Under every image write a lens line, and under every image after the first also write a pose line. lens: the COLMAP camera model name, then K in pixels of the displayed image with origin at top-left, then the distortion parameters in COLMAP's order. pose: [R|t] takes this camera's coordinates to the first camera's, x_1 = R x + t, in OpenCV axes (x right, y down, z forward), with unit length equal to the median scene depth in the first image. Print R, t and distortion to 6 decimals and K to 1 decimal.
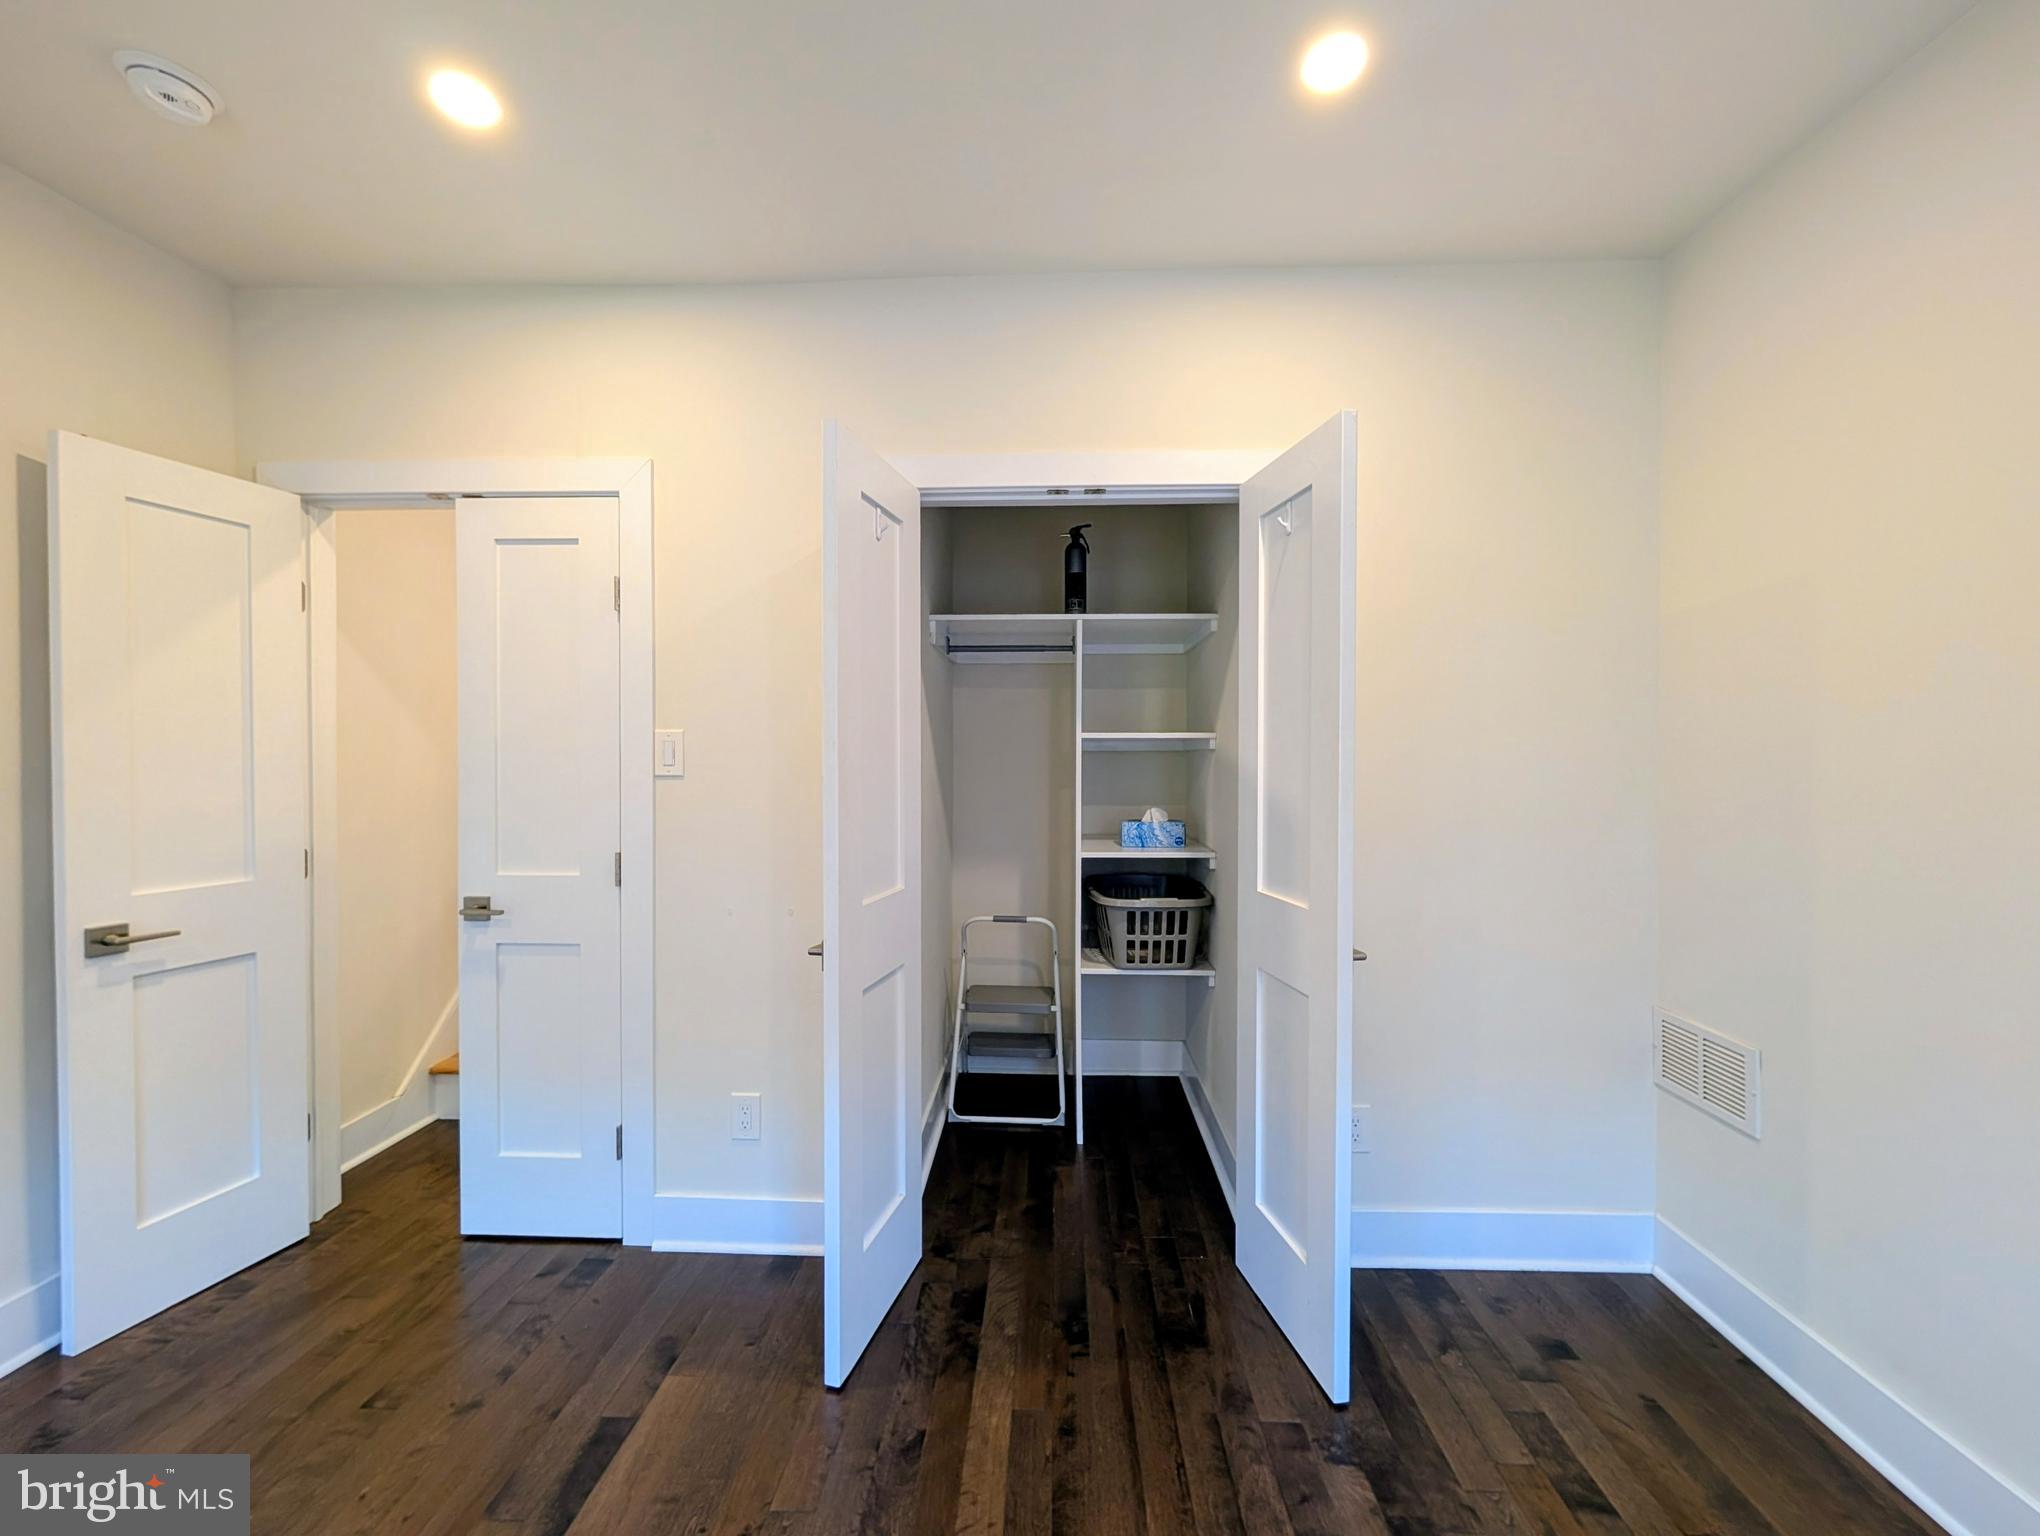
lens RADIAL K [[780.3, 0, 1024.4], [0, 780.3, 763.6], [0, 0, 1]] dist [0.000590, 0.000249]
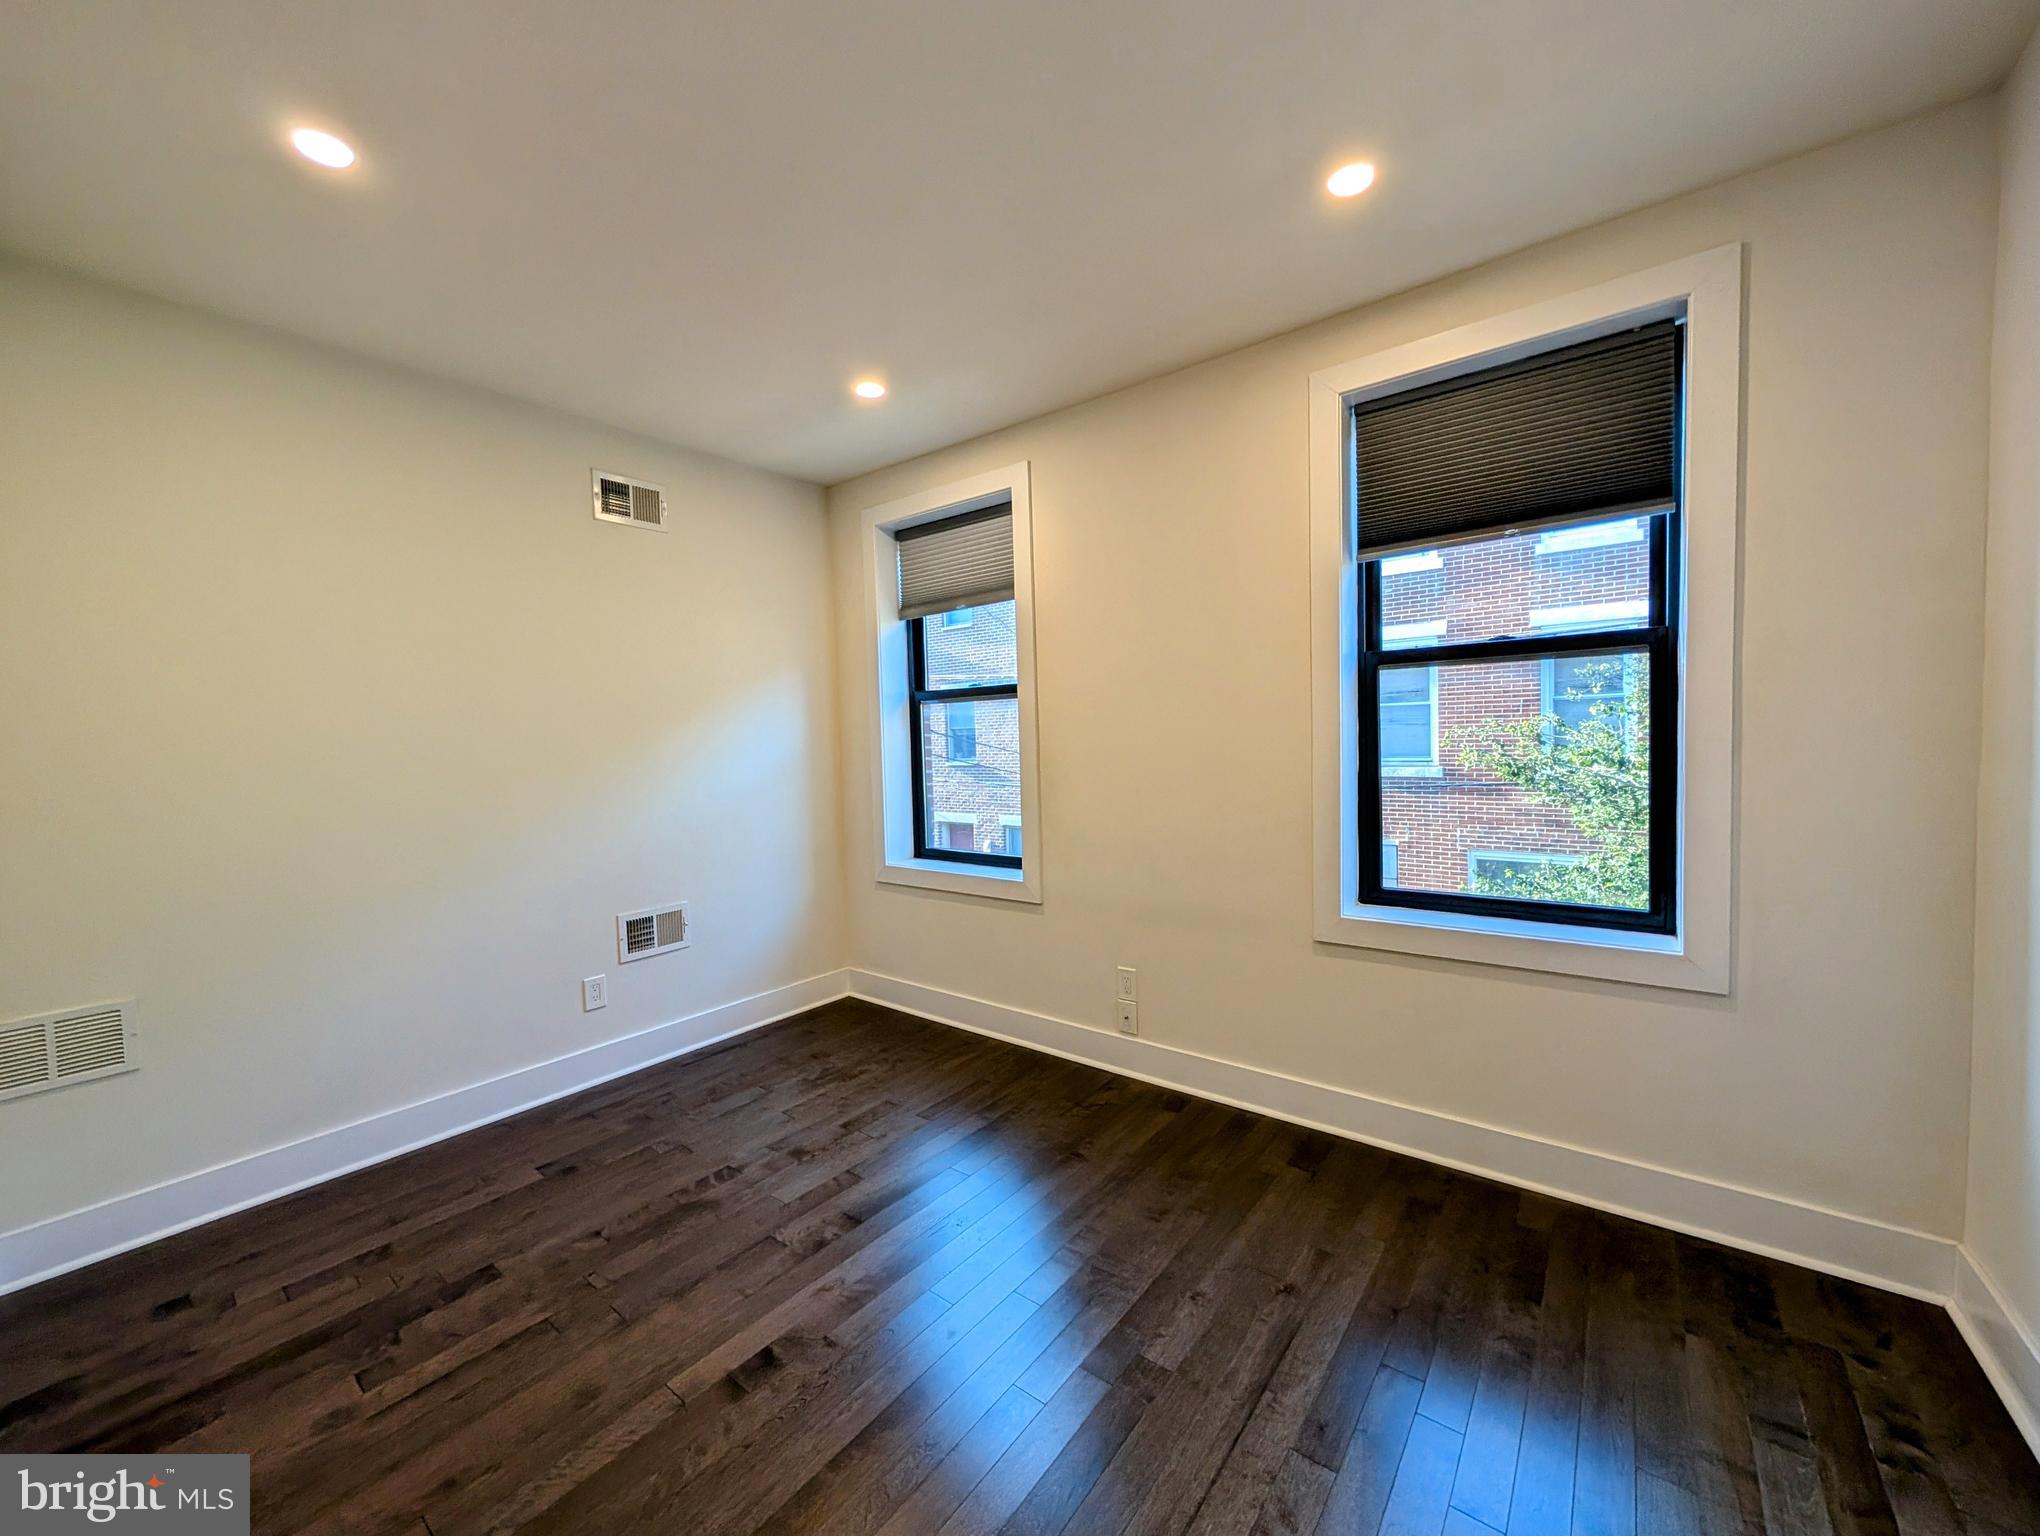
lens RADIAL K [[777.5, 0, 1024.2], [0, 777.5, 764.2], [0, 0, 1]] dist [-0.000216, -0.000035]
pose [[-0.814447, 0.003431, 0.580228, -0.941145], [0.035246, 0.998428, 0.043569, -0.004939], [-0.579167, 0.055935, -0.813288, 1.192641]]
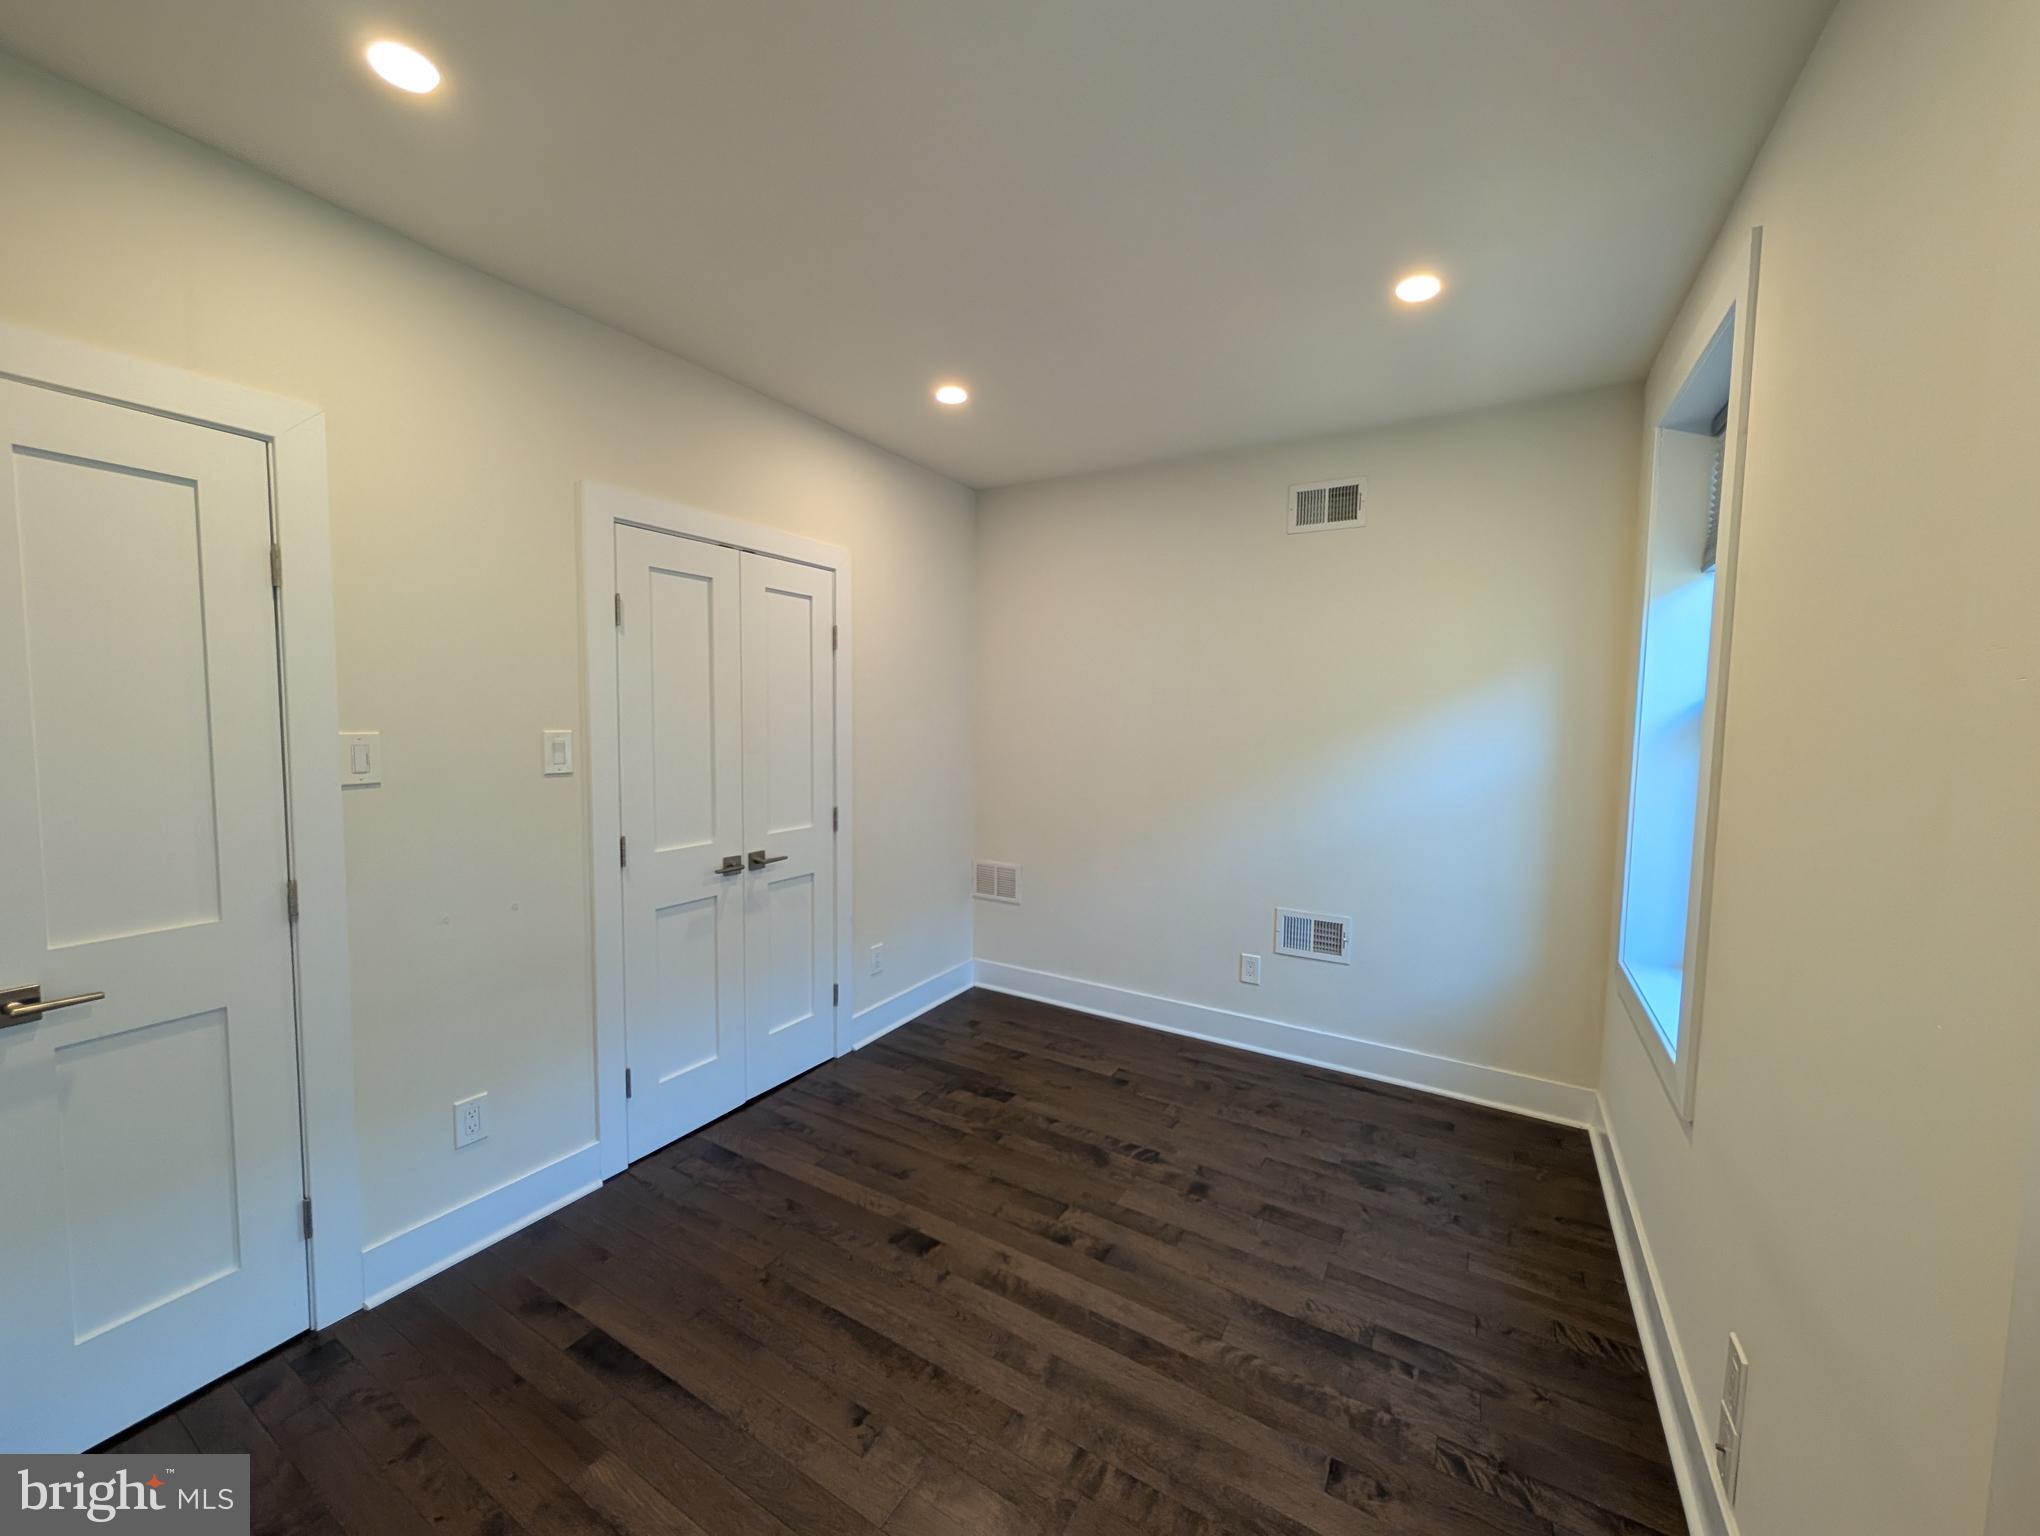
lens RADIAL K [[780.3, 0, 1024.4], [0, 780.3, 763.6], [0, 0, 1]] dist [0.000590, 0.000249]
pose [[0.474626, -0.056863, 0.878349, -1.106702], [-0.003949, 0.997763, 0.066727, -0.096330], [-0.880179, -0.035139, 0.473340, -0.102011]]
